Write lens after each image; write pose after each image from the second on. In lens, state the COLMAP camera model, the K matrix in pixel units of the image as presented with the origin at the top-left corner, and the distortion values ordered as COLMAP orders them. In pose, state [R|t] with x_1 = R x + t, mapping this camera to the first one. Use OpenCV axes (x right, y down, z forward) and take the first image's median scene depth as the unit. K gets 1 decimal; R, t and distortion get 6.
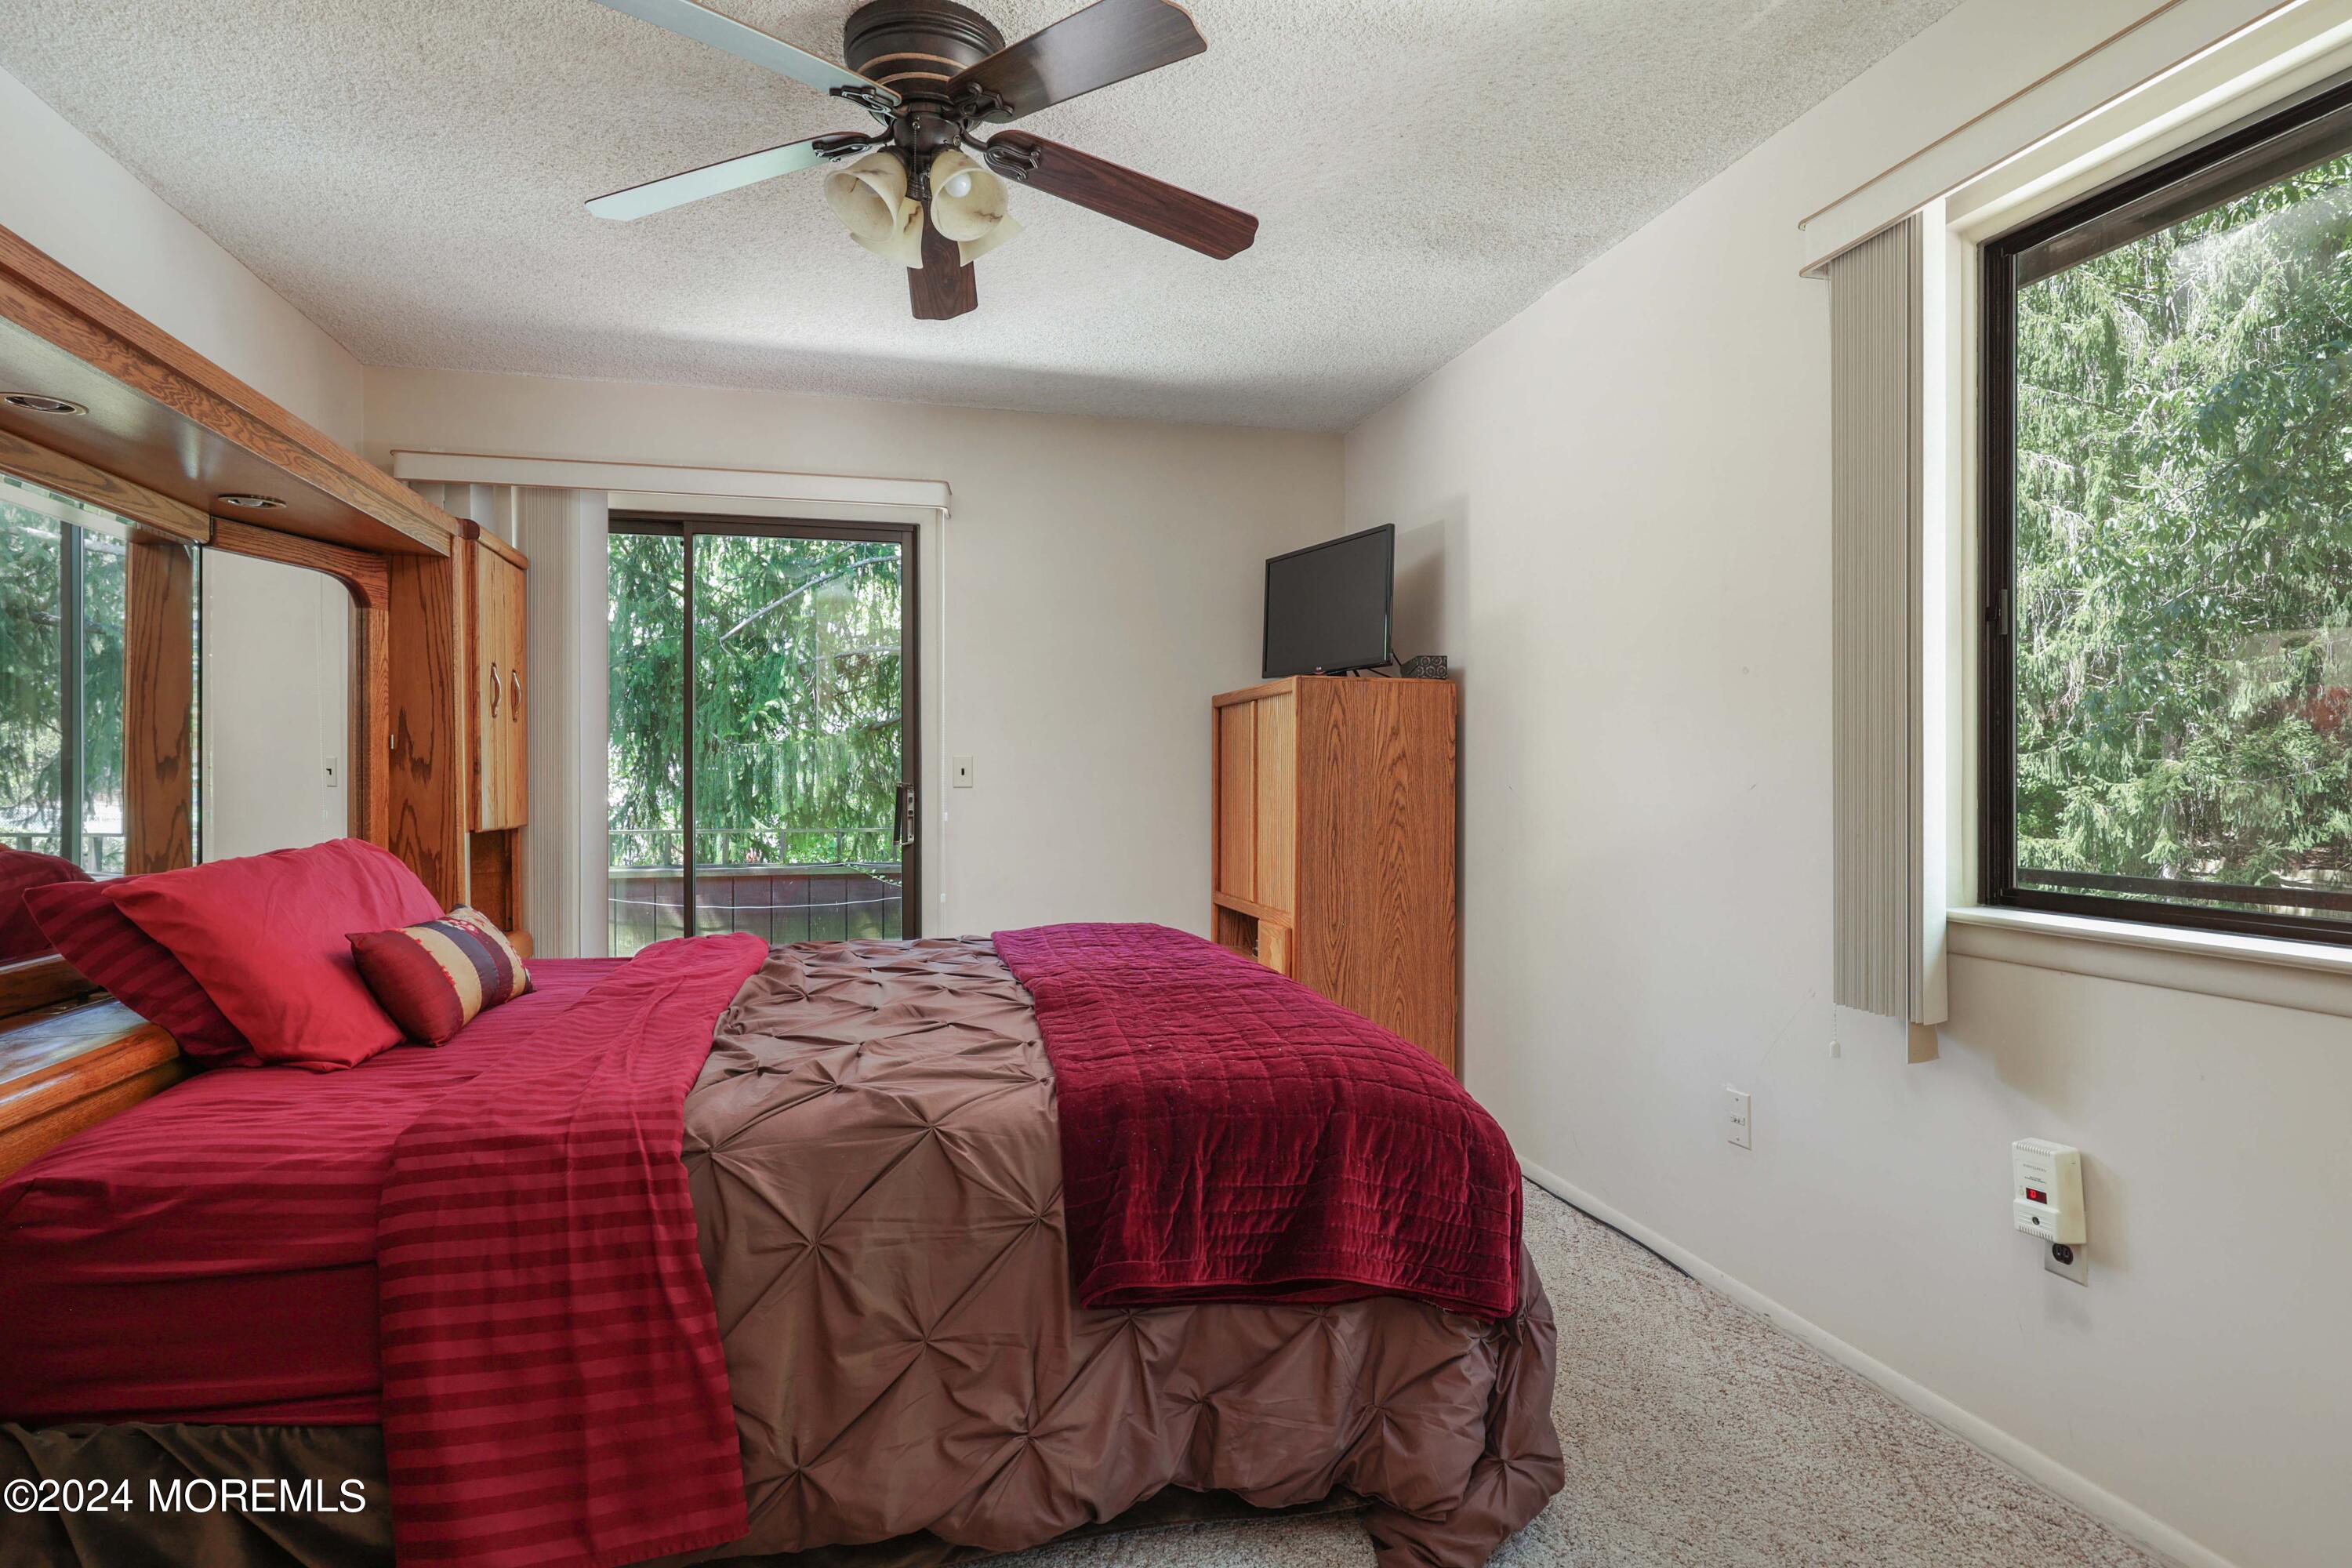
lens RADIAL K [[1233.7, 0, 1174.1], [0, 1233.7, 772.7], [0, 0, 1]] dist [0.001644, 0.000488]
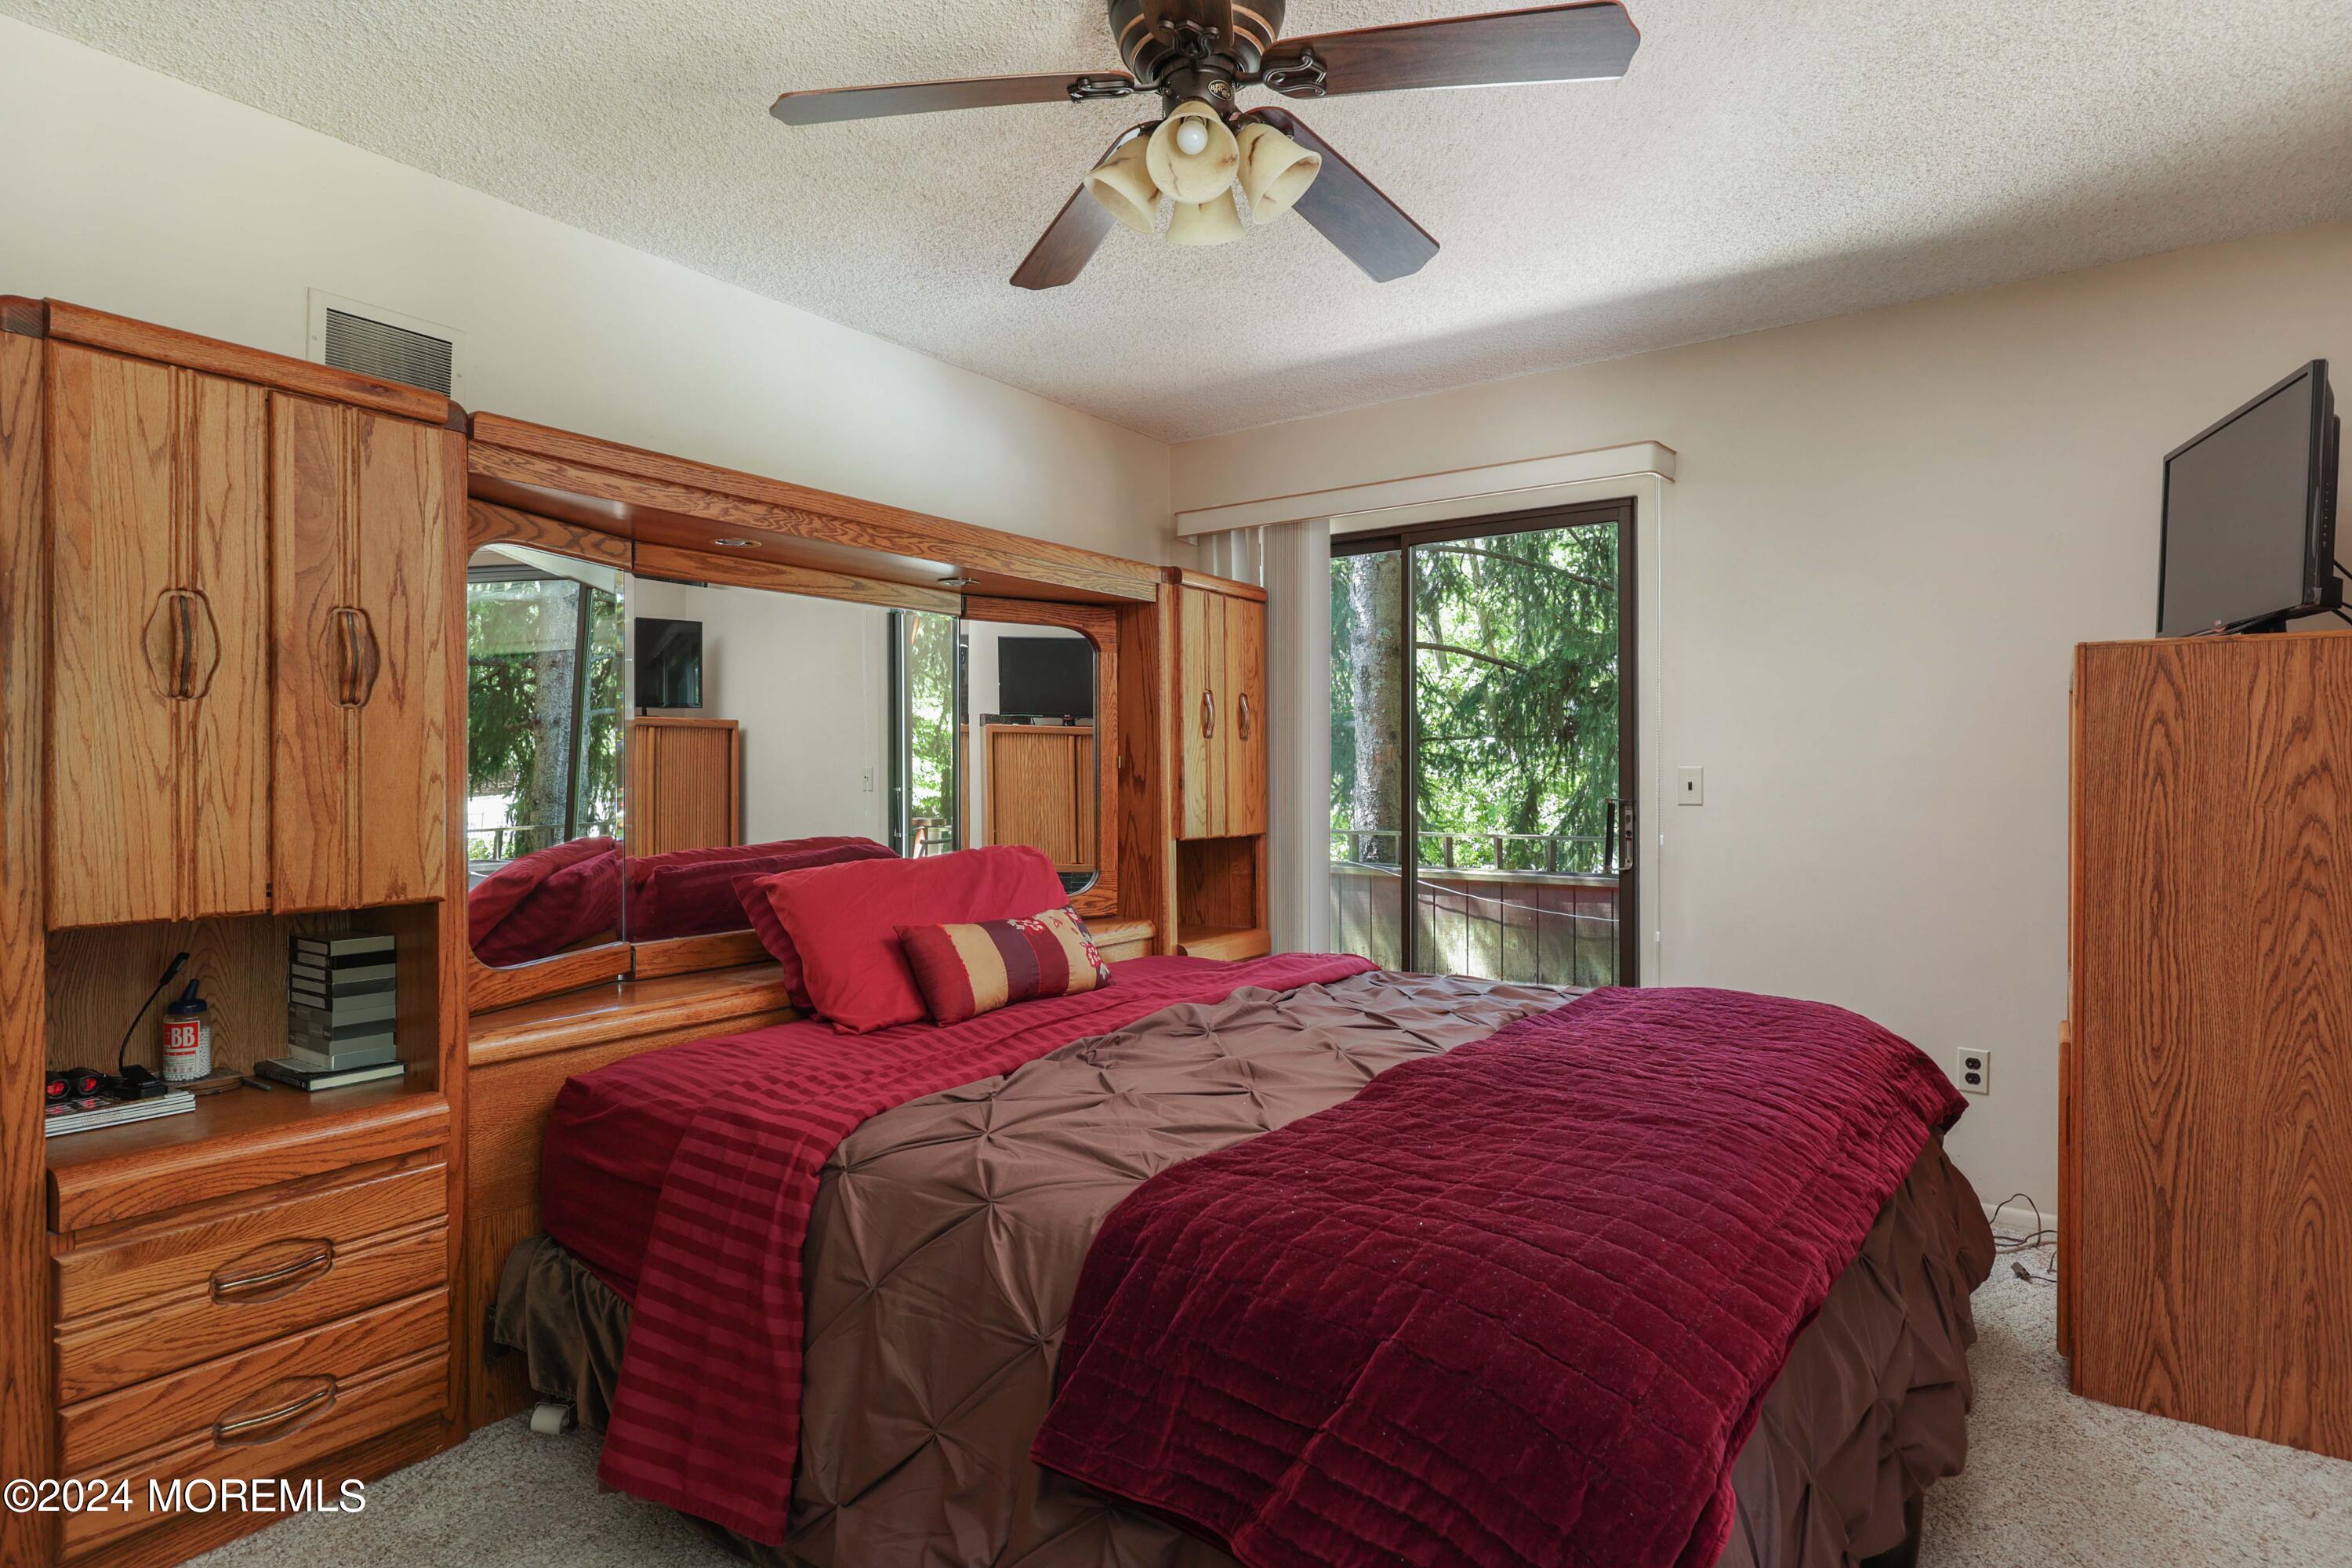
lens RADIAL K [[1233.7, 0, 1174.1], [0, 1233.7, 772.7], [0, 0, 1]] dist [0.001644, 0.000488]
pose [[0.650891, -0.001091, -0.759170, 0.276787], [0.003905, 0.999991, 0.001911, -0.015257], [0.759161, -0.004209, 0.650889, 0.239057]]
